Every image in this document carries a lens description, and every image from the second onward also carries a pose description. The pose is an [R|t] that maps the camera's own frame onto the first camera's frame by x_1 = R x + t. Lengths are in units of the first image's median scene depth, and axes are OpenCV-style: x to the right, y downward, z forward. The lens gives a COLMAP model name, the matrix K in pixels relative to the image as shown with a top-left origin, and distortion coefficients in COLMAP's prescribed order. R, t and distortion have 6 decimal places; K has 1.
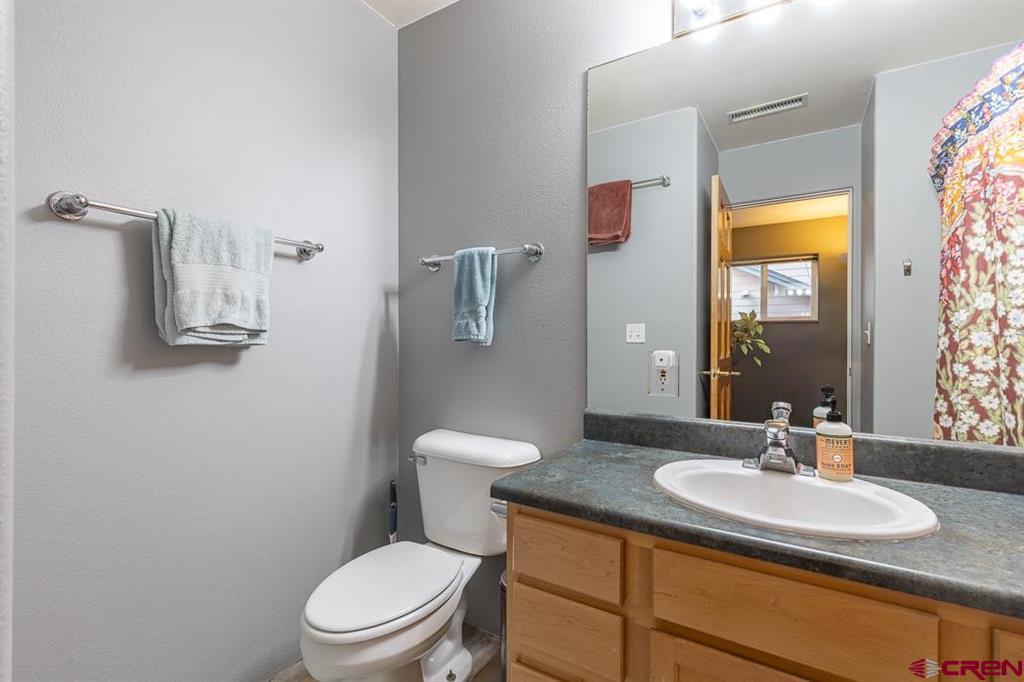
lens RADIAL K [[448.8, 0, 512.0], [0, 448.8, 341.0], [0, 0, 1]] dist [0.003326, 0.000520]
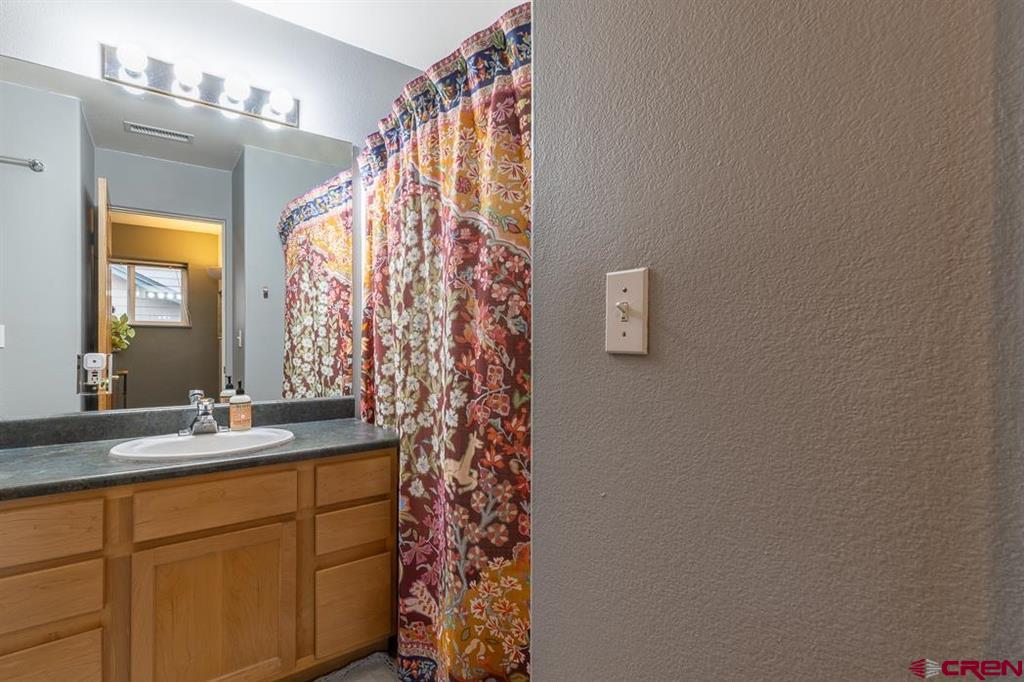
lens RADIAL K [[448.8, 0, 512.0], [0, 448.8, 341.0], [0, 0, 1]] dist [0.003326, 0.000520]
pose [[0.320956, 0.003942, 0.947086, -0.314996], [0.005359, 0.999968, -0.005979, 0.002277], [-0.947079, 0.006995, 0.320925, -0.276990]]
